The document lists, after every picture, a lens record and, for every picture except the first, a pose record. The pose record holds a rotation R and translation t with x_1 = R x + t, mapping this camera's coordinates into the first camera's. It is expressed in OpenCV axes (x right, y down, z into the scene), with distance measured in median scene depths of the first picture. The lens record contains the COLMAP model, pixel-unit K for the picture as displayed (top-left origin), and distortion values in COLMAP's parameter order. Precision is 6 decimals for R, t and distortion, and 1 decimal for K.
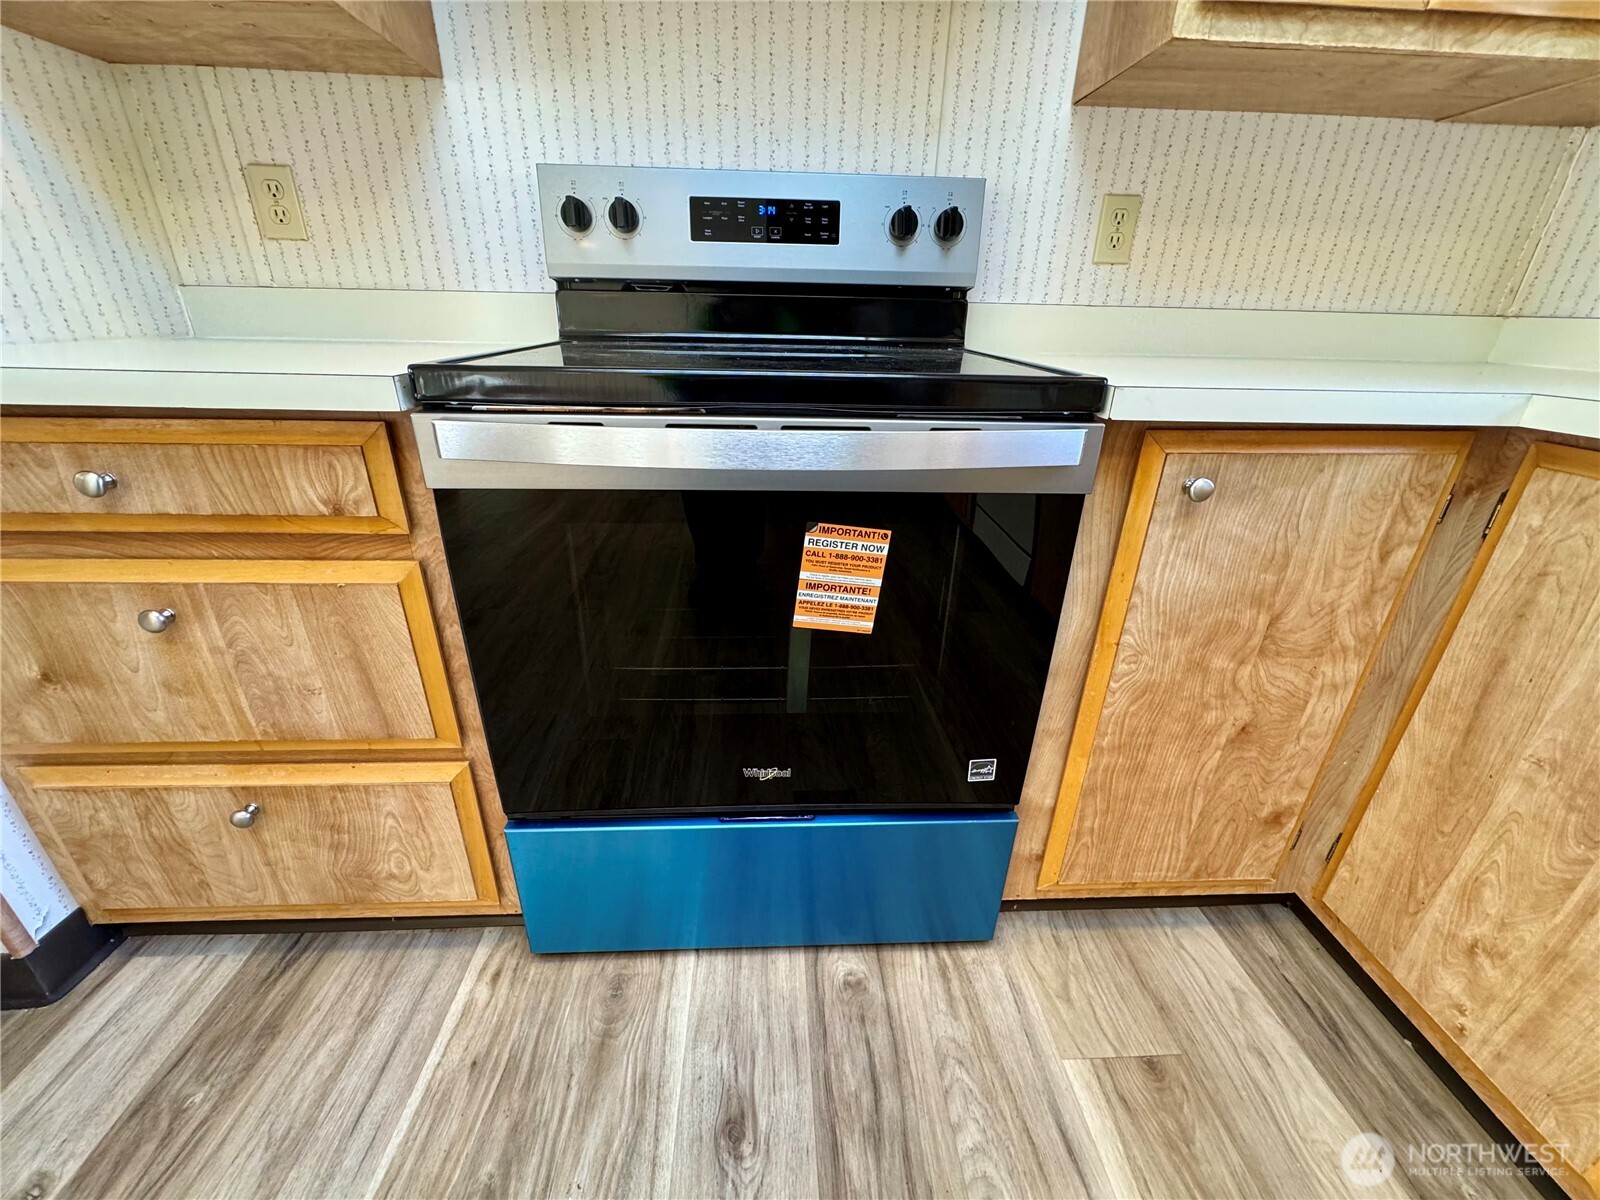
lens RADIAL K [[639.1, 0, 798.4], [0, 639.1, 598.6], [0, 0, 1]] dist [-0.002485, 0.000545]
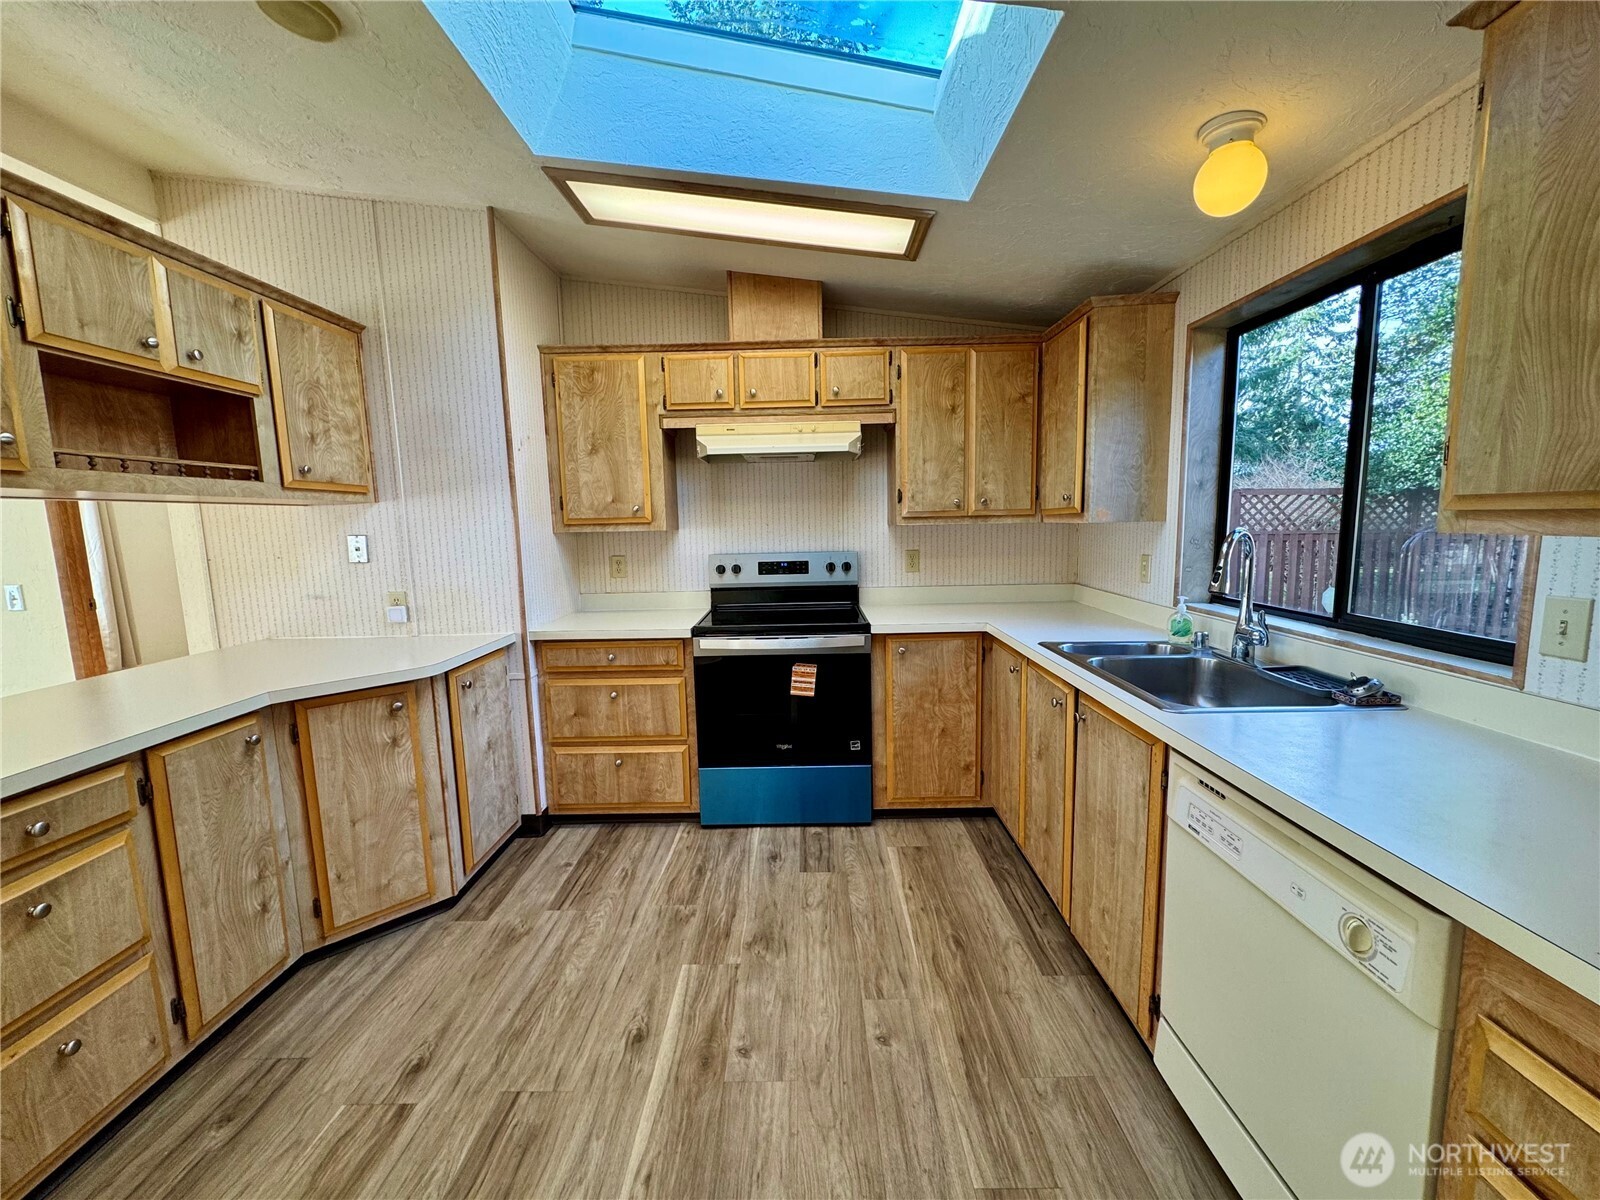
lens RADIAL K [[639.1, 0, 798.5], [0, 639.1, 596.1], [0, 0, 1]] dist [-0.002485, 0.000545]
pose [[0.997476, -0.035411, -0.061548, 0.234434], [0.015473, 0.954341, -0.298317, 0.499946], [0.069301, 0.296612, 0.952480, -2.136914]]
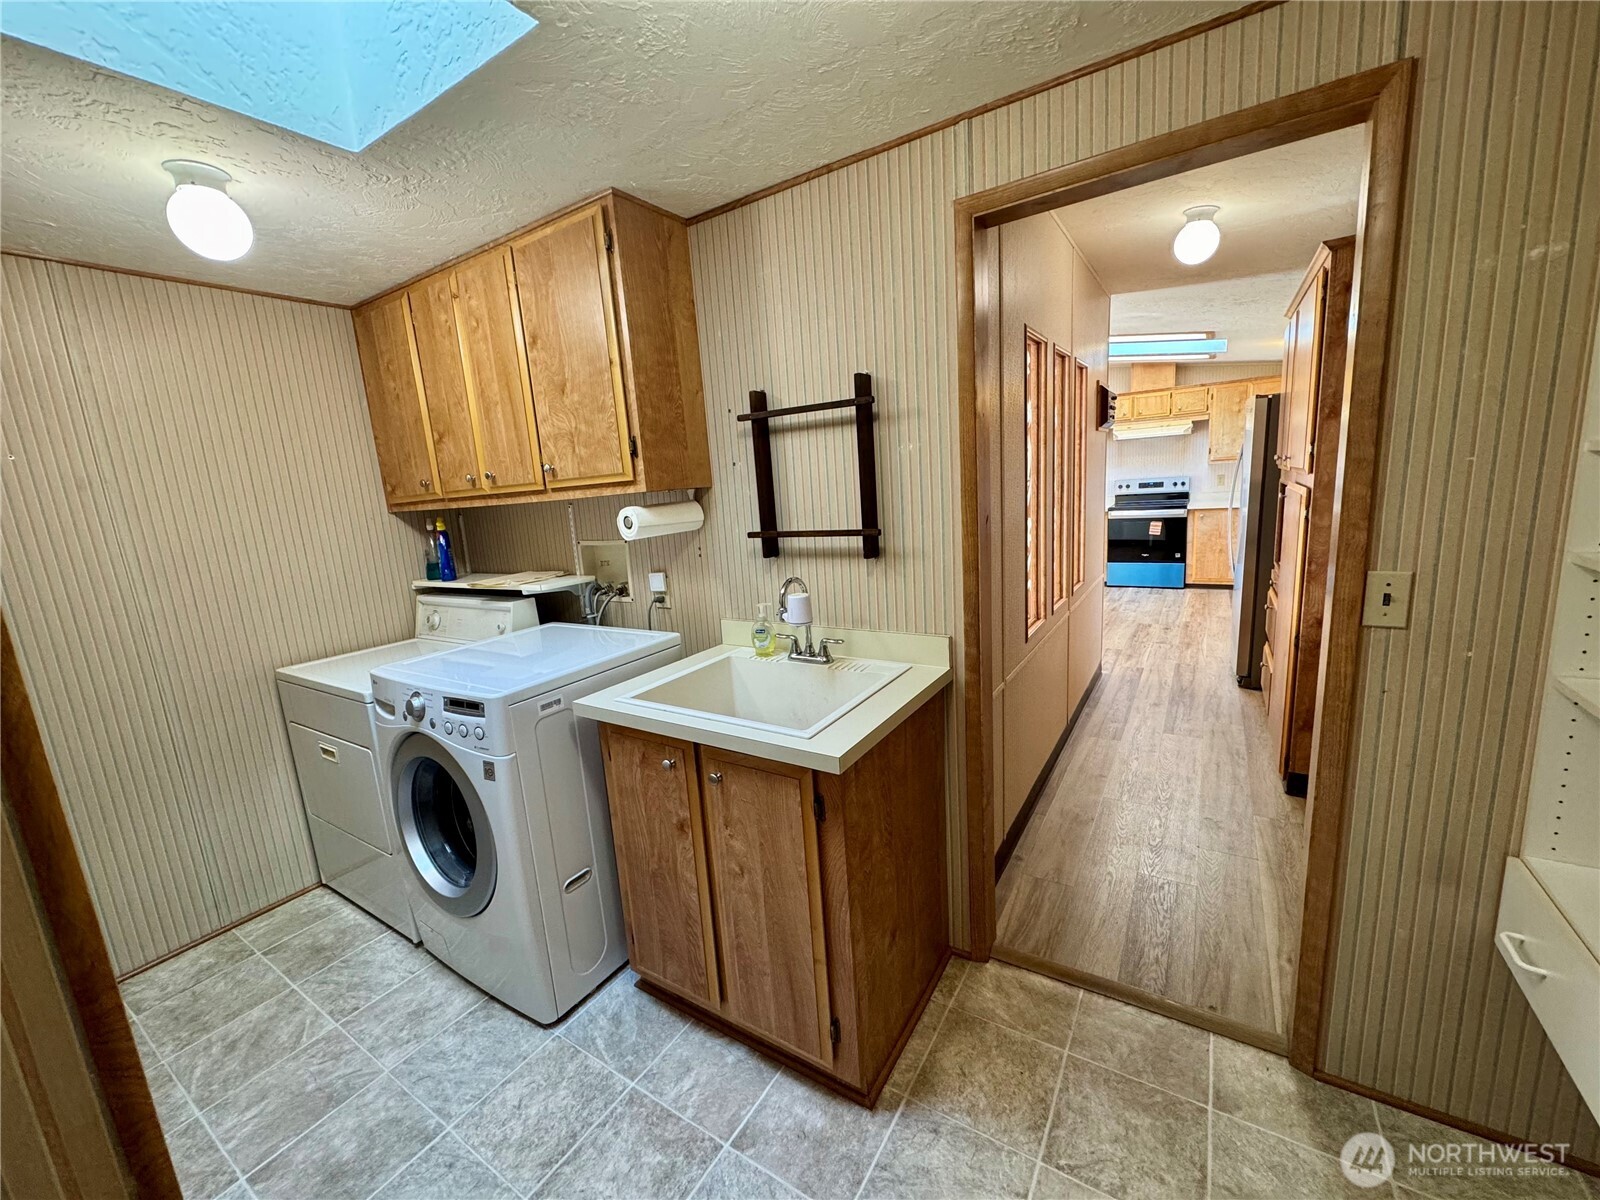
lens RADIAL K [[639.1, 0, 800.0], [0, 639.1, 599.2], [0, 0, 1]] dist [-0.002485, 0.000545]
pose [[0.813826, 0.030193, -0.580324, 1.059061], [-0.159491, 0.971905, -0.173099, 2.806358], [0.558793, 0.233429, 0.795777, -7.399323]]
